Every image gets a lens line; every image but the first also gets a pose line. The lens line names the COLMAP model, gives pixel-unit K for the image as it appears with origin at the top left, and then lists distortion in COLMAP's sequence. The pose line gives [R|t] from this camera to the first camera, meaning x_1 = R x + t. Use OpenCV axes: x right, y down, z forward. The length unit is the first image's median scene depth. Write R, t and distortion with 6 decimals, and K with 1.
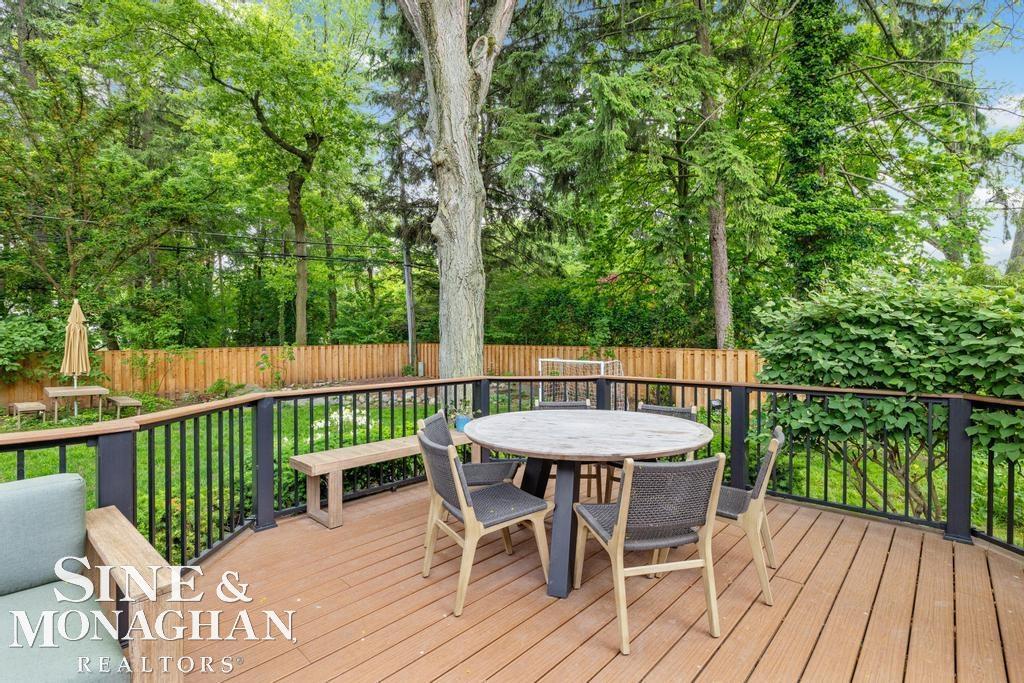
lens RADIAL K [[469.4, 0, 512.0], [0, 469.4, 341.5], [0, 0, 1]] dist [-0.010528, -0.000192]
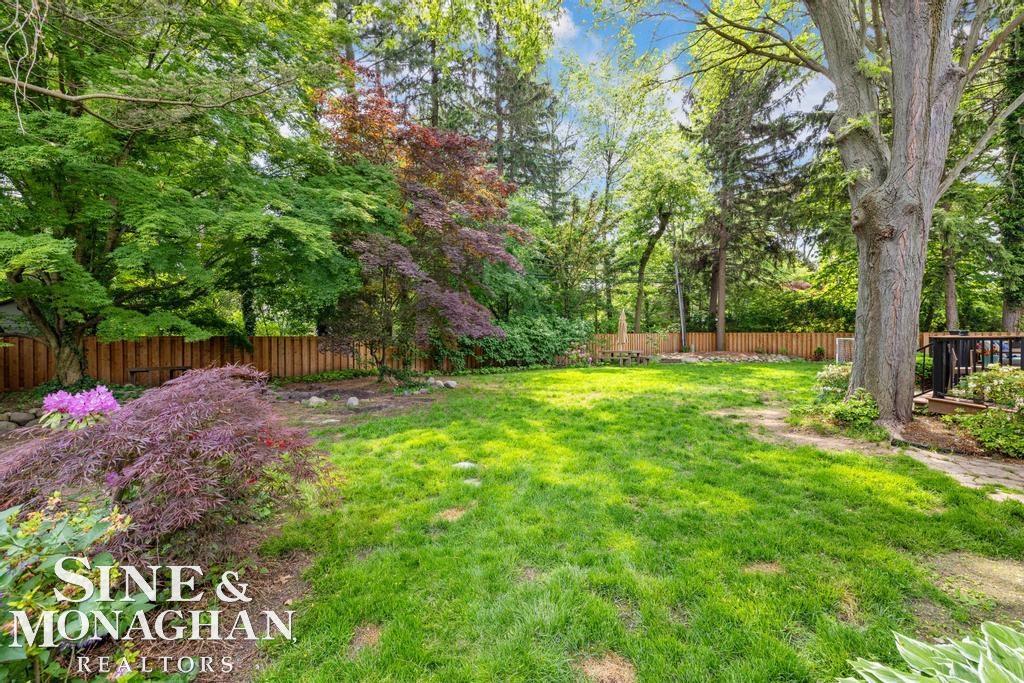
lens RADIAL K [[428.6, 0, 512.0], [0, 428.6, 341.5], [0, 0, 1]] dist [-0.001071, -0.000084]
pose [[0.991543, 0.000955, -0.129775, -1.295542], [0.000437, 0.999943, 0.010703, 0.040143], [0.129778, -0.010669, 0.991486, -1.119471]]
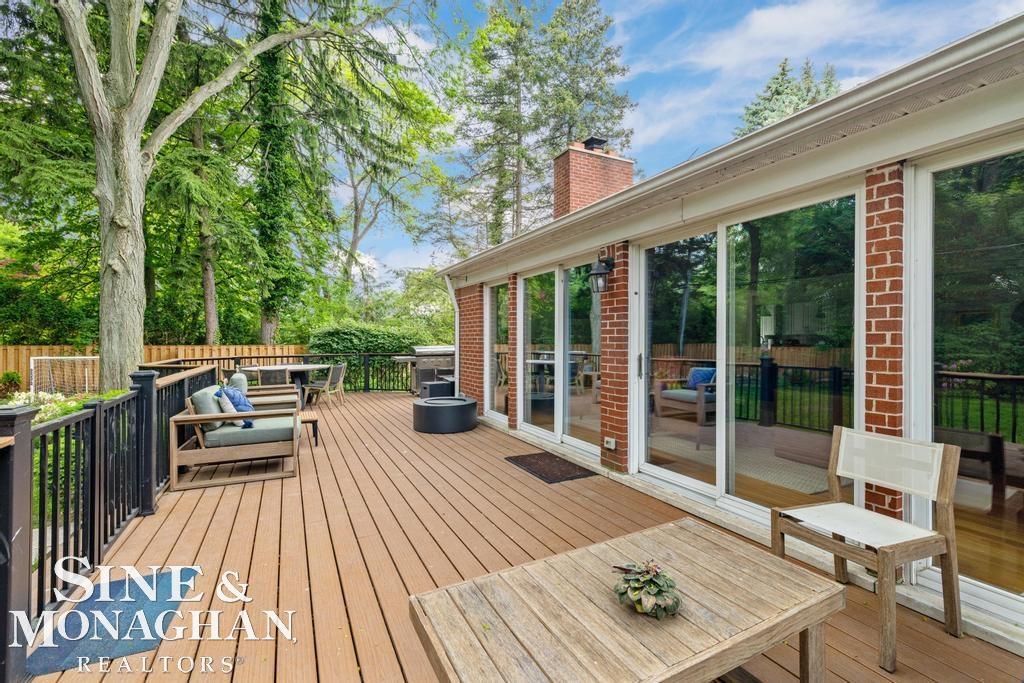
lens RADIAL K [[444.1, 0, 512.0], [0, 444.1, 341.5], [0, 0, 1]] dist [0.000914, 0.000213]
pose [[0.337429, -0.004233, 0.941341, -0.651185], [0.003394, 0.999989, 0.003280, 0.002837], [-0.941345, 0.002088, 0.337440, -0.422964]]
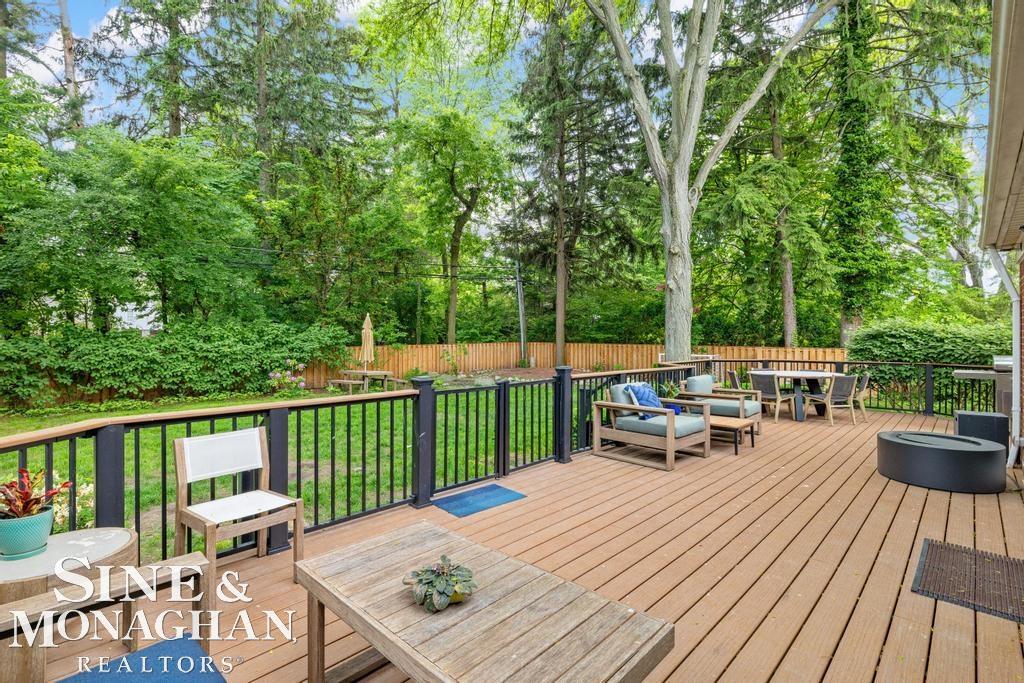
lens RADIAL K [[470.1, 0, 514.0], [0, 470.1, 336.2], [0, 0, 1]] dist [-0.003693, -0.000306]
pose [[0.999849, 0.003443, -0.017038, -0.469531], [-0.003577, 0.999963, -0.007795, -0.005187], [0.017011, 0.007855, 0.999824, -0.588292]]
